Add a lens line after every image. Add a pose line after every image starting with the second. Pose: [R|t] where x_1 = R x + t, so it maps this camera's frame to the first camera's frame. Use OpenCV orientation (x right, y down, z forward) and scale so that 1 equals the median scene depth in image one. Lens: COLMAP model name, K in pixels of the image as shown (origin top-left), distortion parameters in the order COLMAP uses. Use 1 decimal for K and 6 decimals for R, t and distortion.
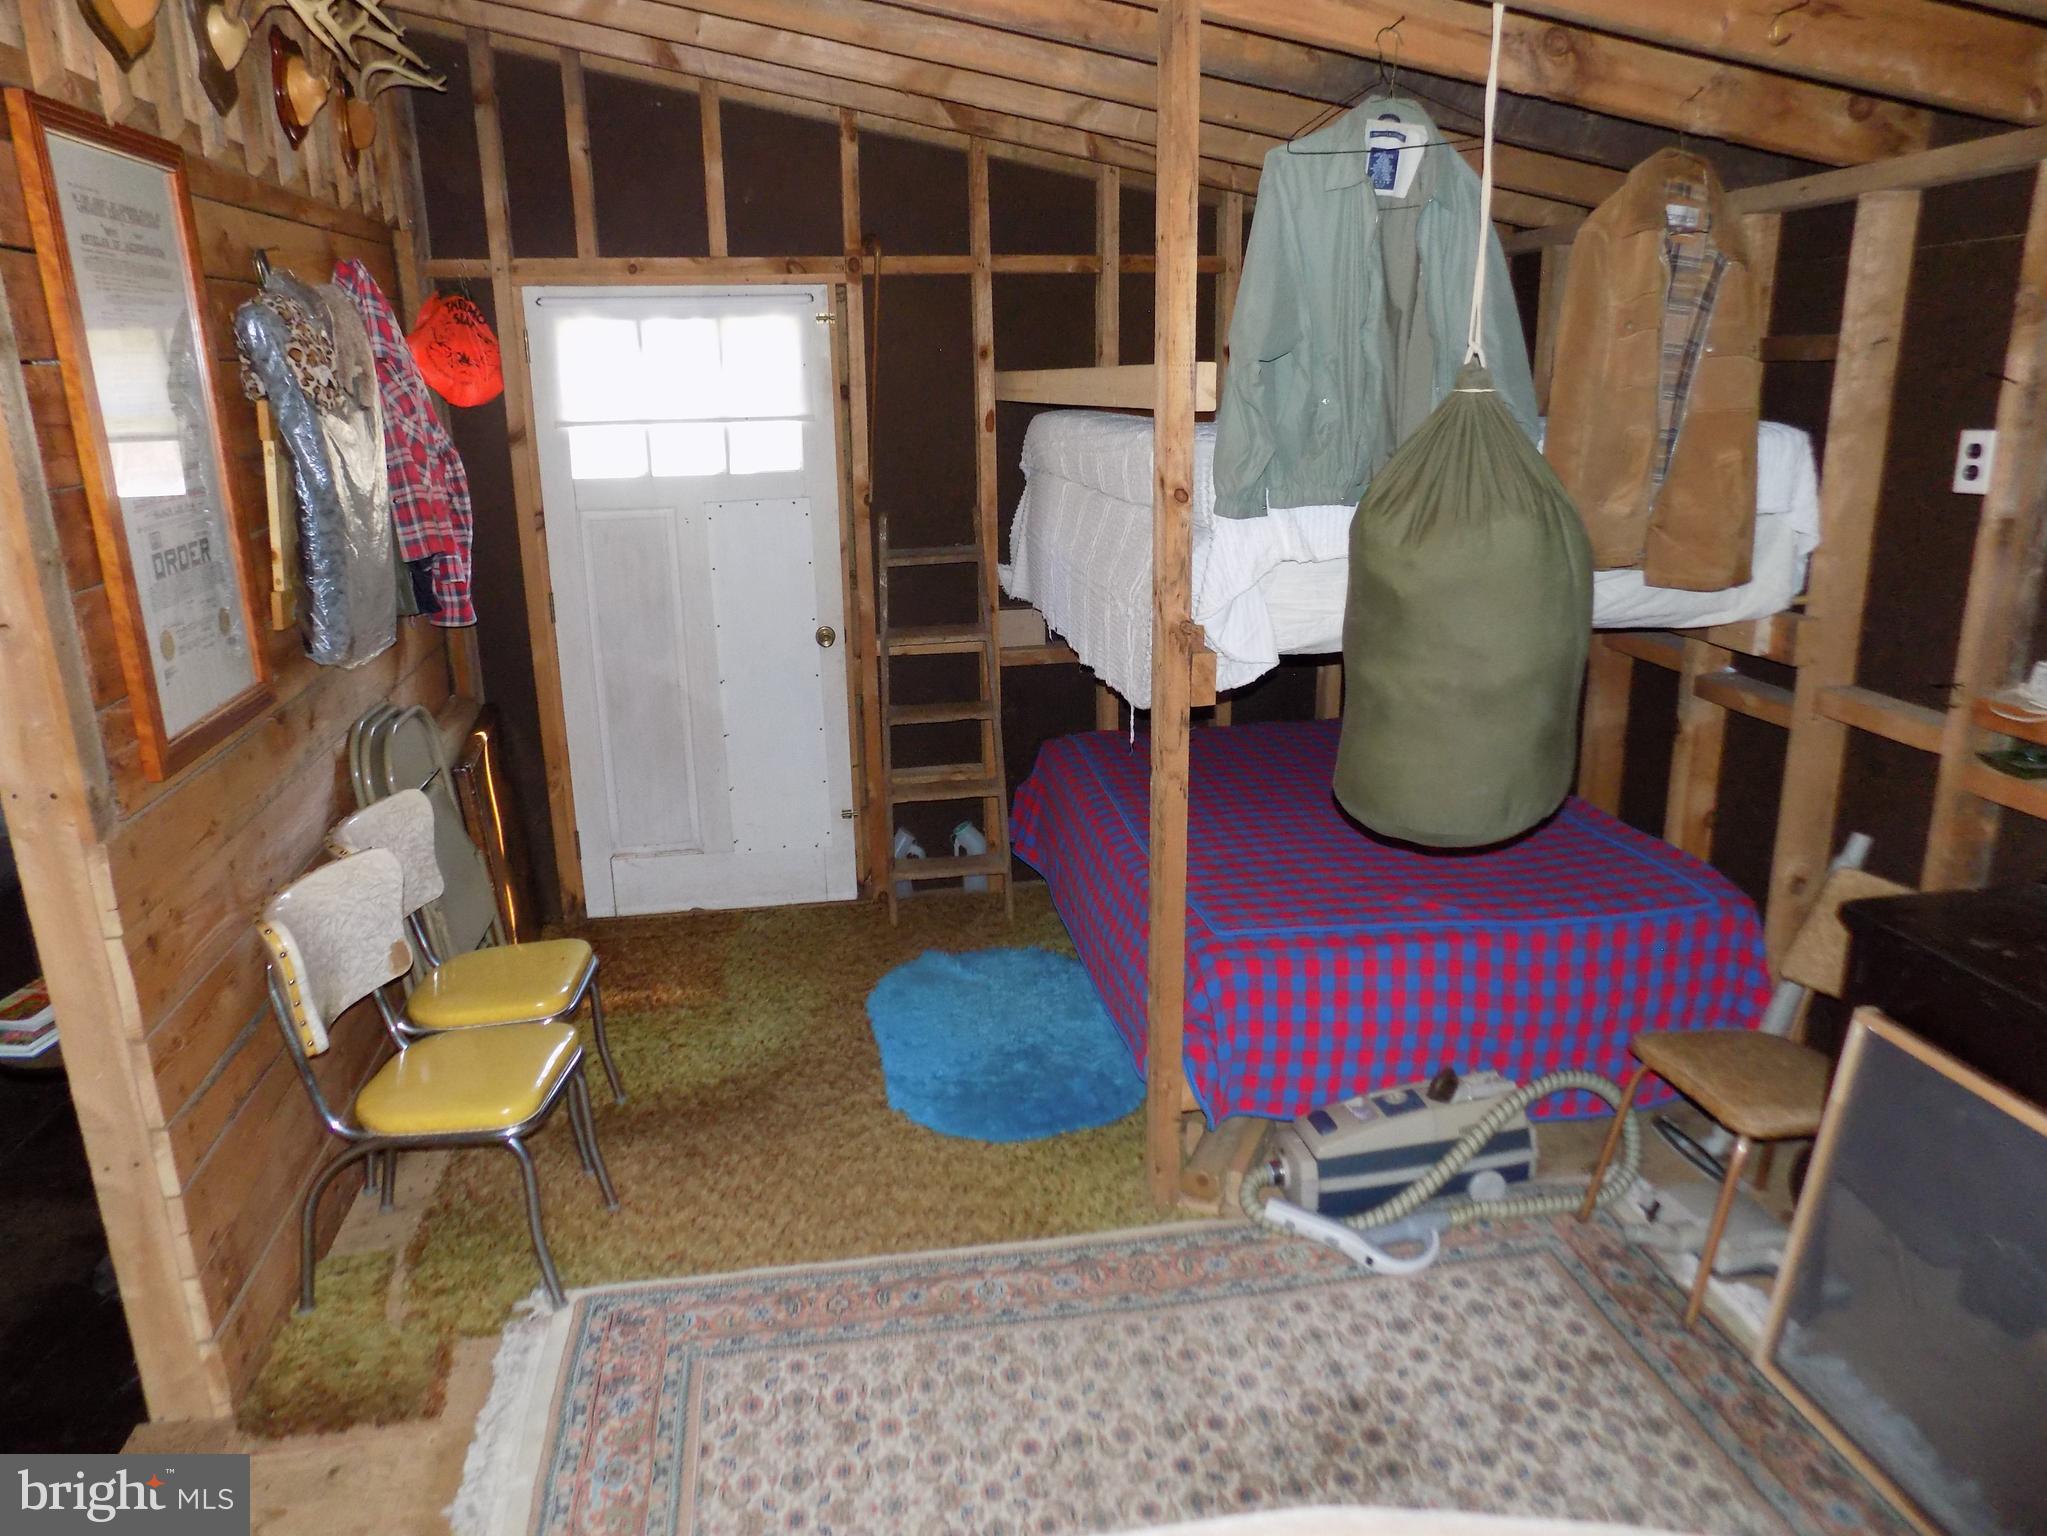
lens RADIAL K [[1369.5, 0, 1027.8], [0, 1369.5, 759.8], [0, 0, 1]] dist [-0.058236, 0.049760]
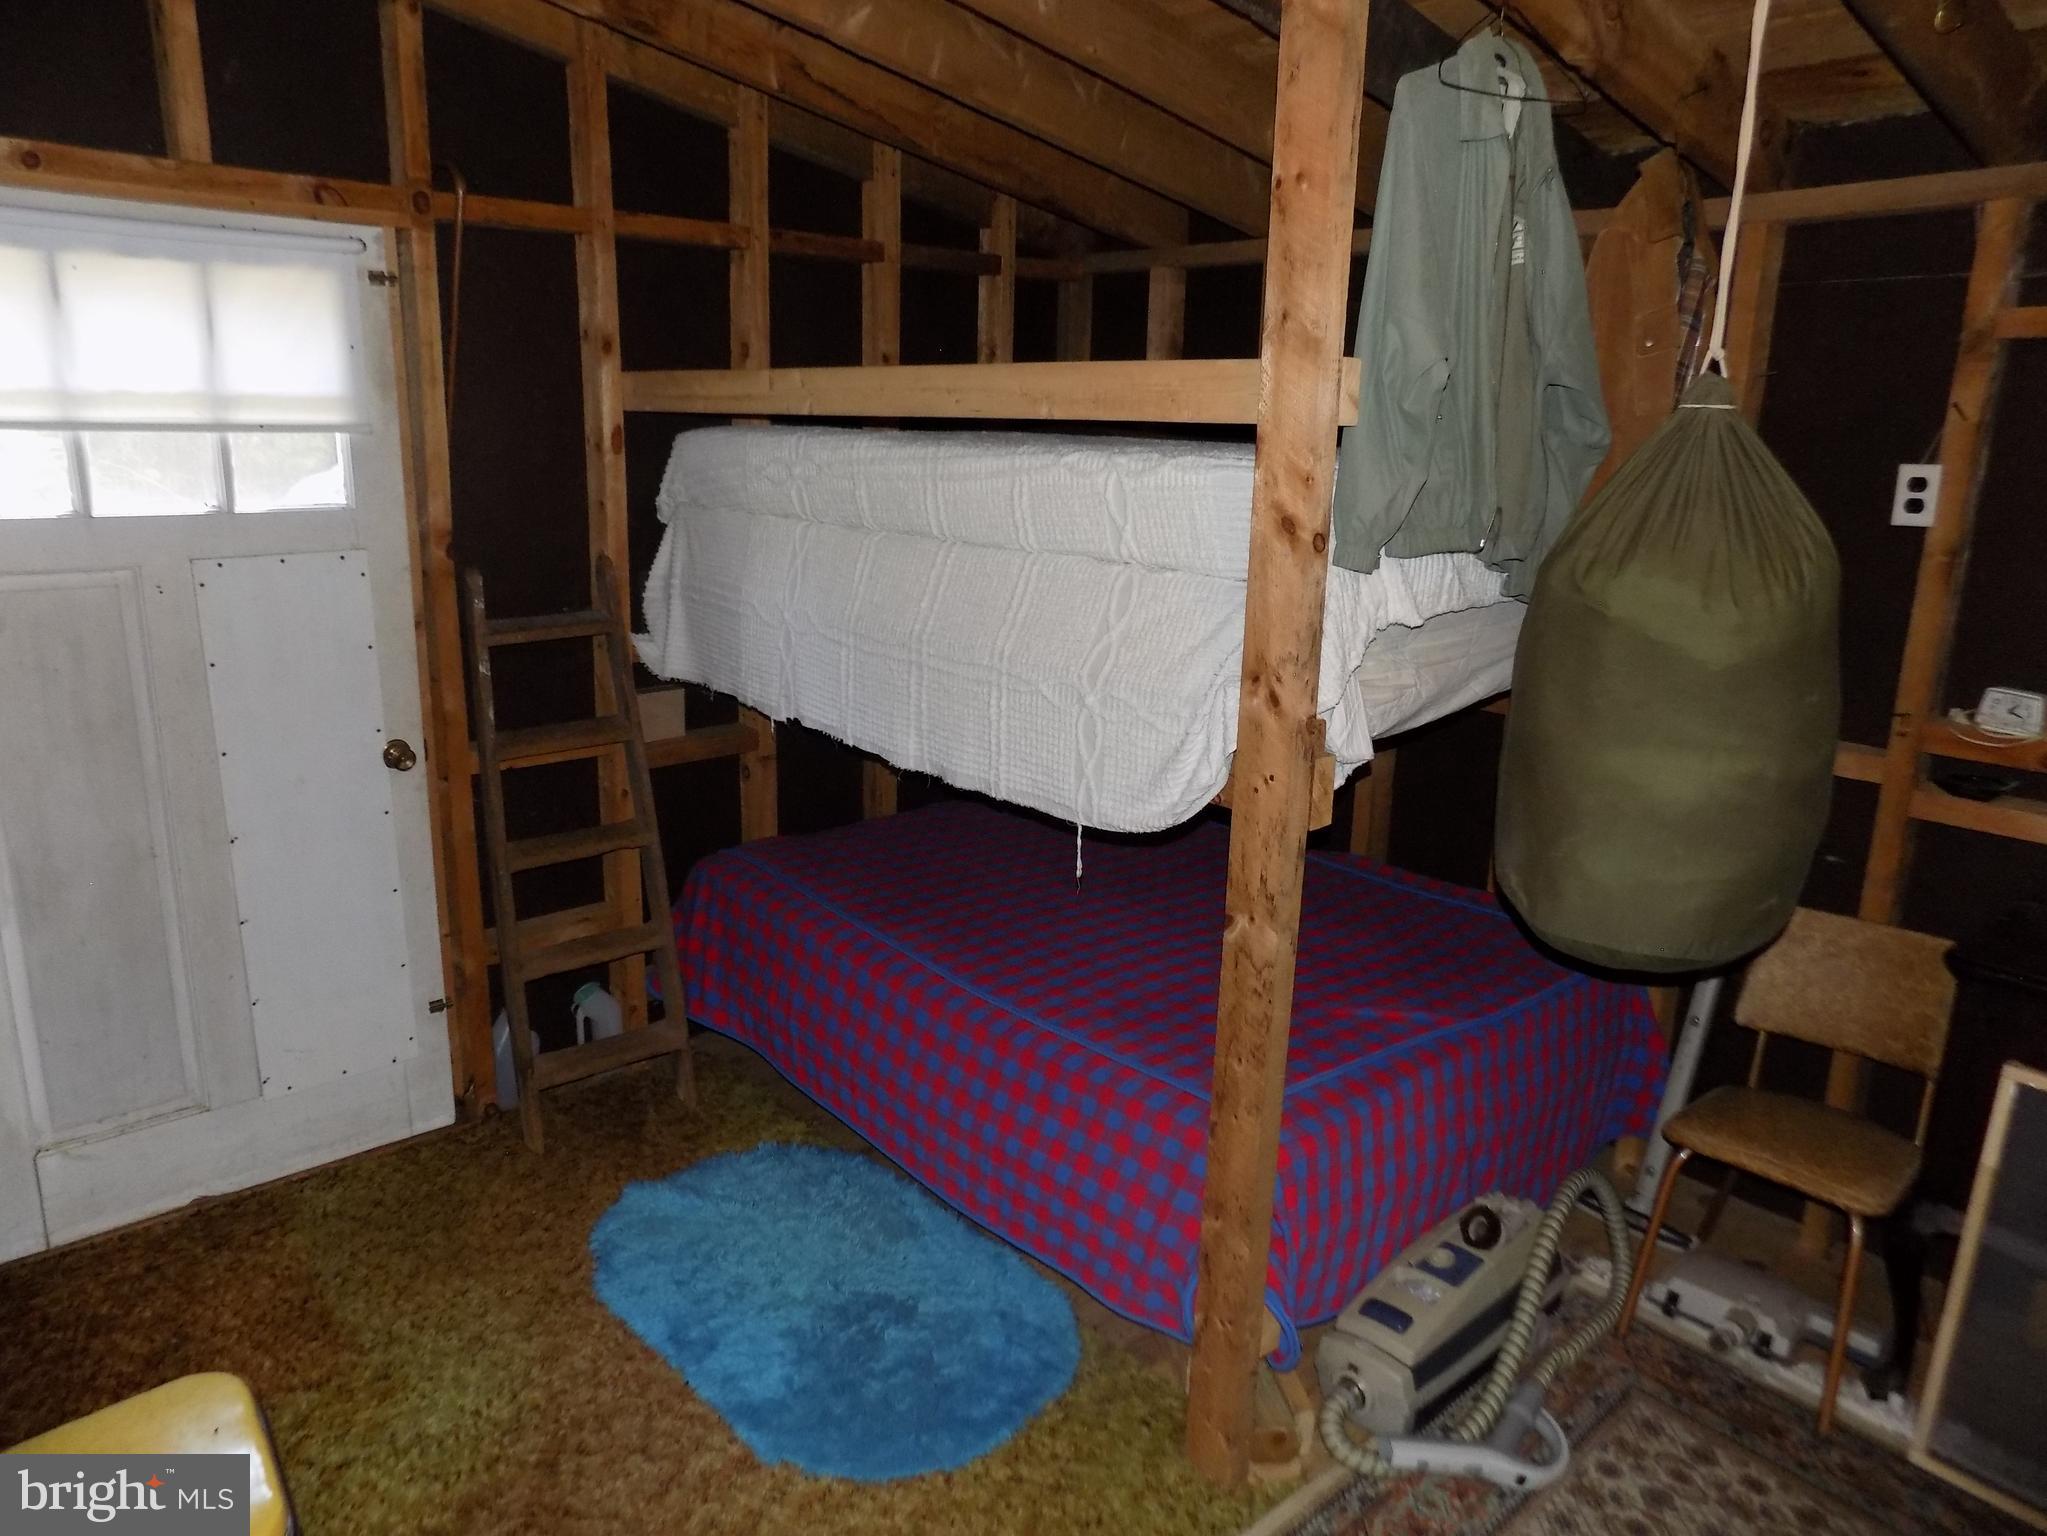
lens RADIAL K [[1369.5, 0, 1027.8], [0, 1369.5, 759.8], [0, 0, 1]] dist [-0.058236, 0.049760]
pose [[0.852756, -0.098522, 0.512933, -0.236680], [0.109553, 0.993942, 0.008779, -0.062098], [-0.510691, 0.048707, 0.858384, 0.282617]]
